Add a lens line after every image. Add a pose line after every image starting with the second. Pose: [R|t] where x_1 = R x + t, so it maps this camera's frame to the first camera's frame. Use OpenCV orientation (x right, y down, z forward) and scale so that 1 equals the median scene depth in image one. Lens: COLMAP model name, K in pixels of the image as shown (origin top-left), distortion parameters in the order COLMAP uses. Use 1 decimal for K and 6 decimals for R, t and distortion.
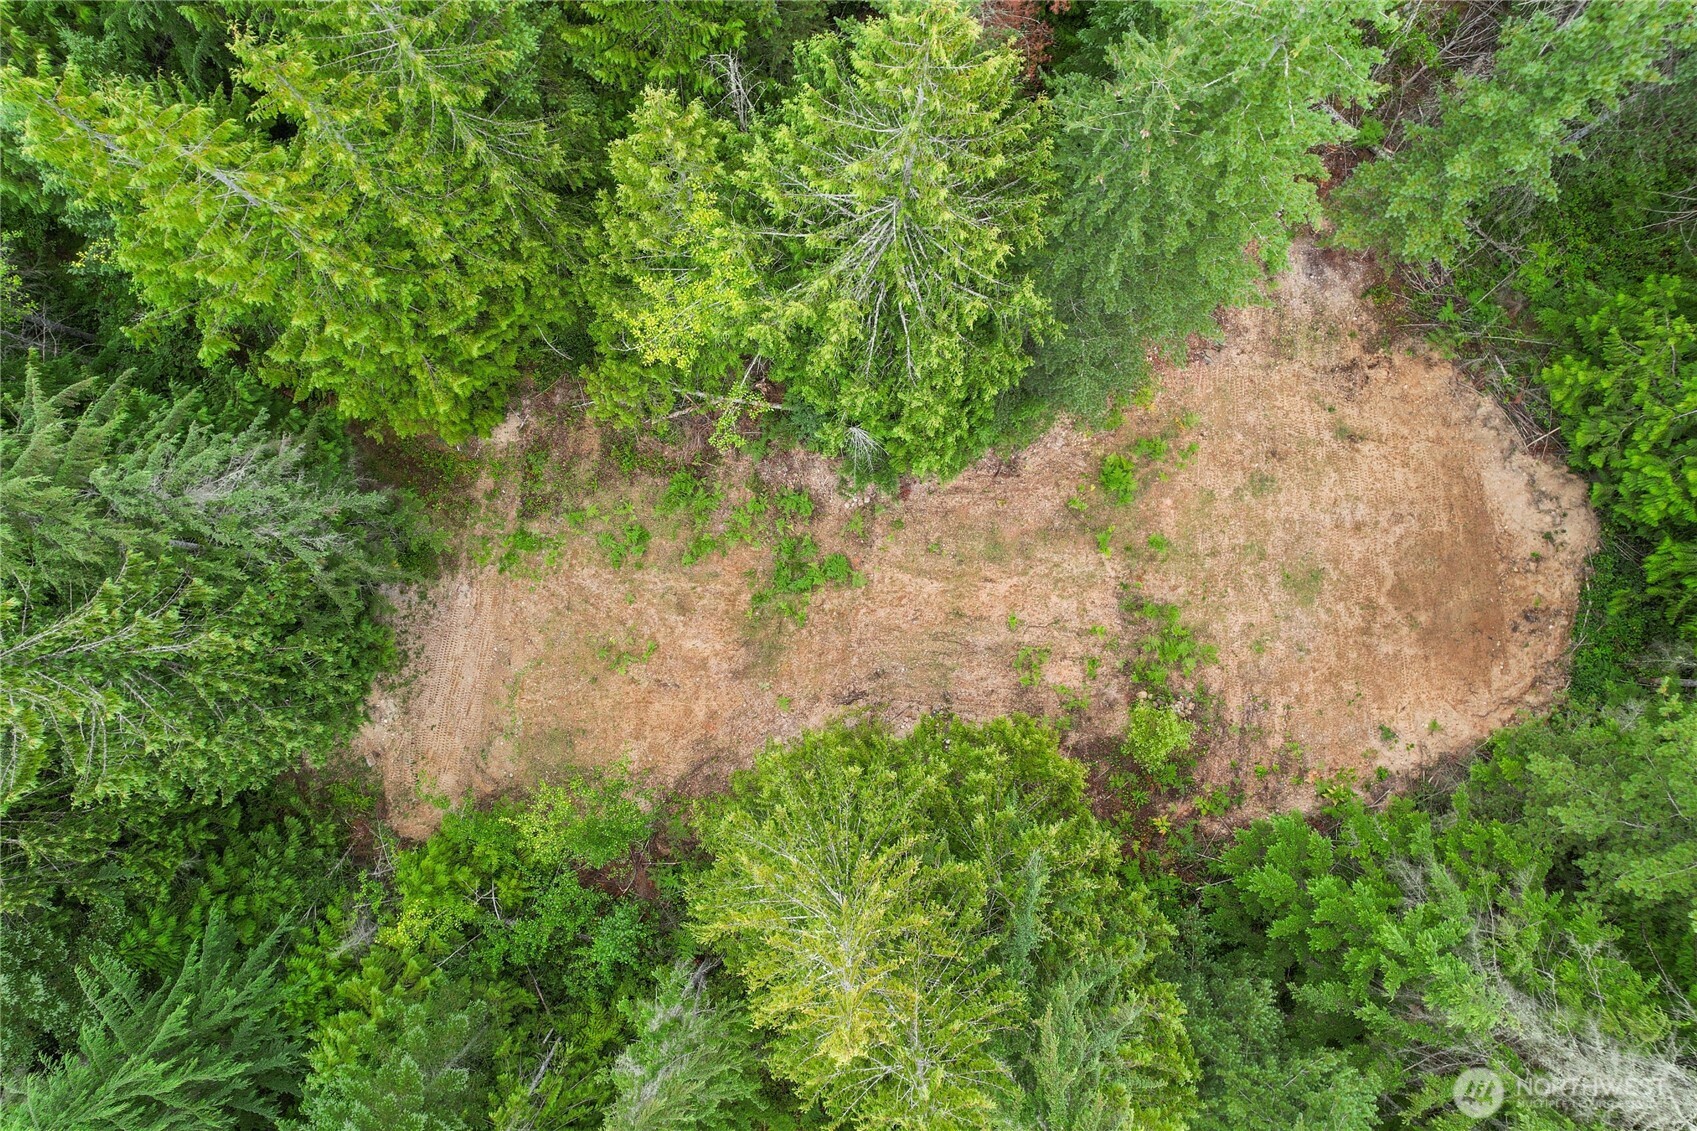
lens RADIAL K [[1073.7, 0, 848.5], [0, 1073.7, 565.5], [0, 0, 1]] dist [-0.066861, 0.019201]
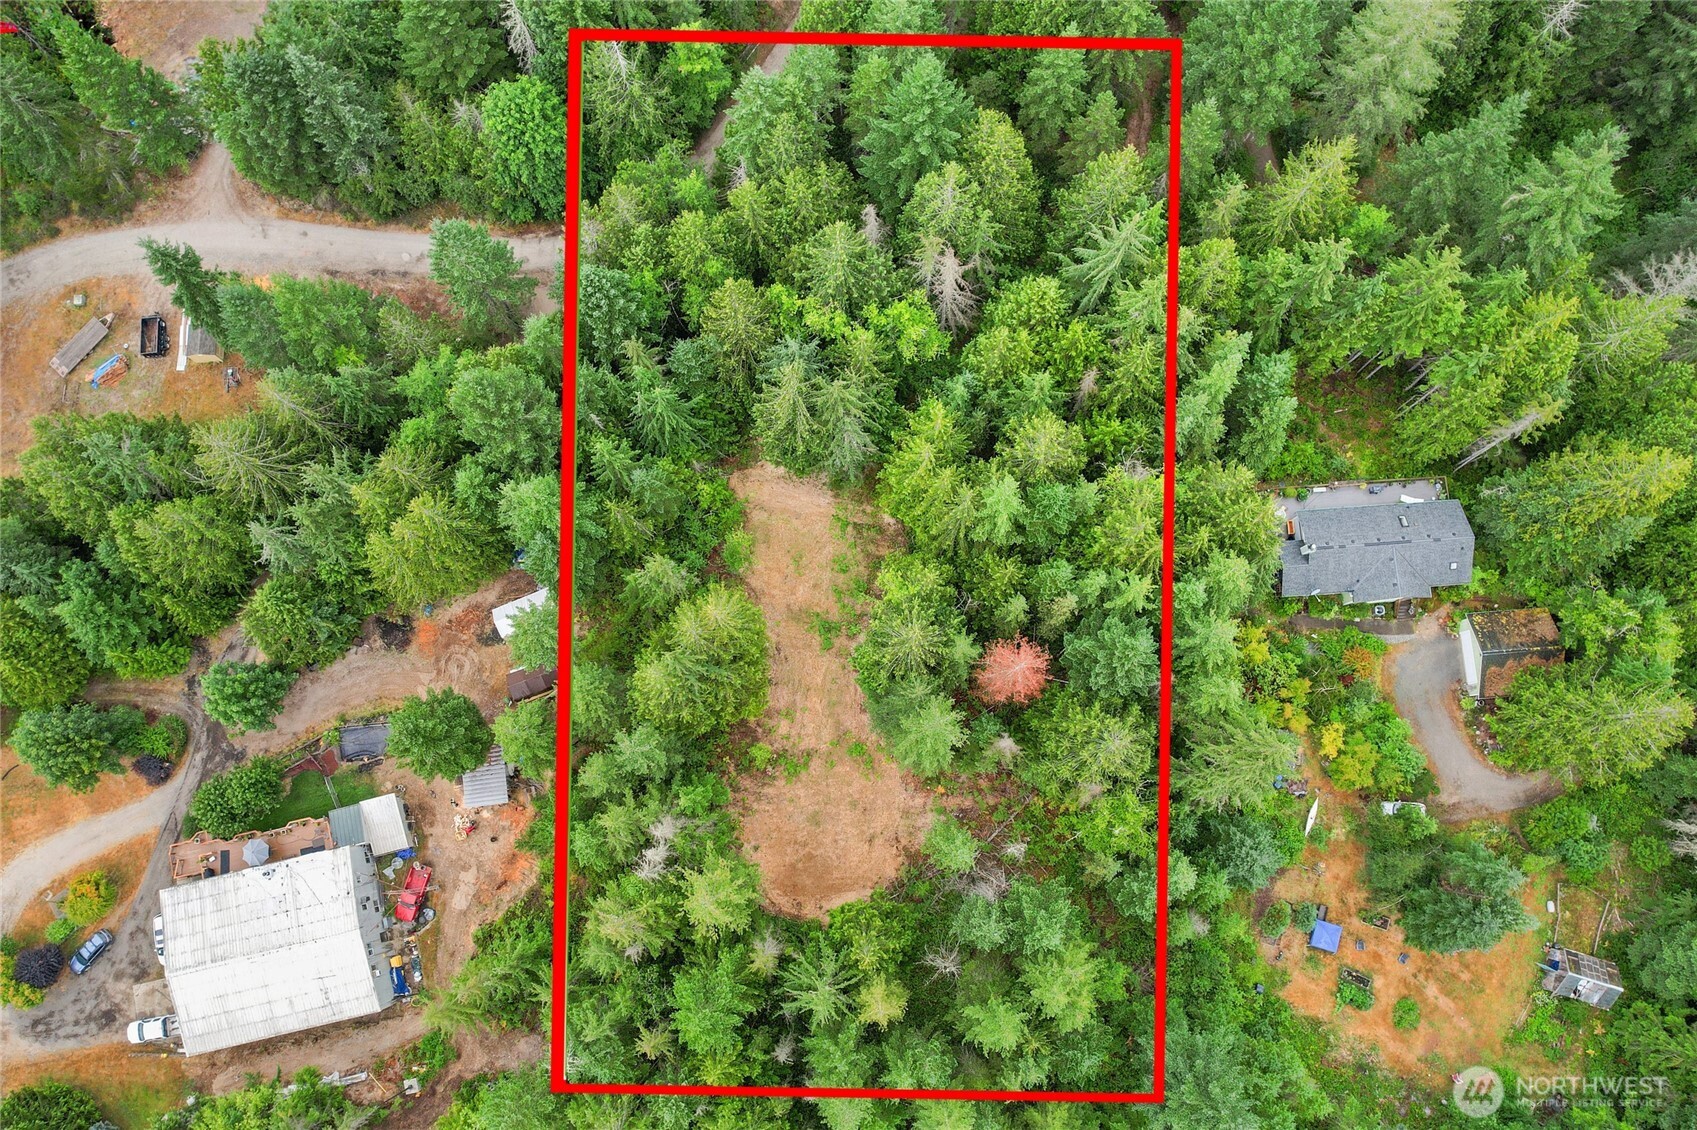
lens RADIAL K [[1263.6, 0, 823.5], [0, 1263.6, 566.7], [0, 0, 1]] dist [-0.082158, 0.055946]
pose [[-0.028044, 0.975533, -0.218057, 0.490240], [-0.996667, -0.010572, 0.080885, -0.240808], [0.076601, 0.219598, 0.972578, -2.083841]]
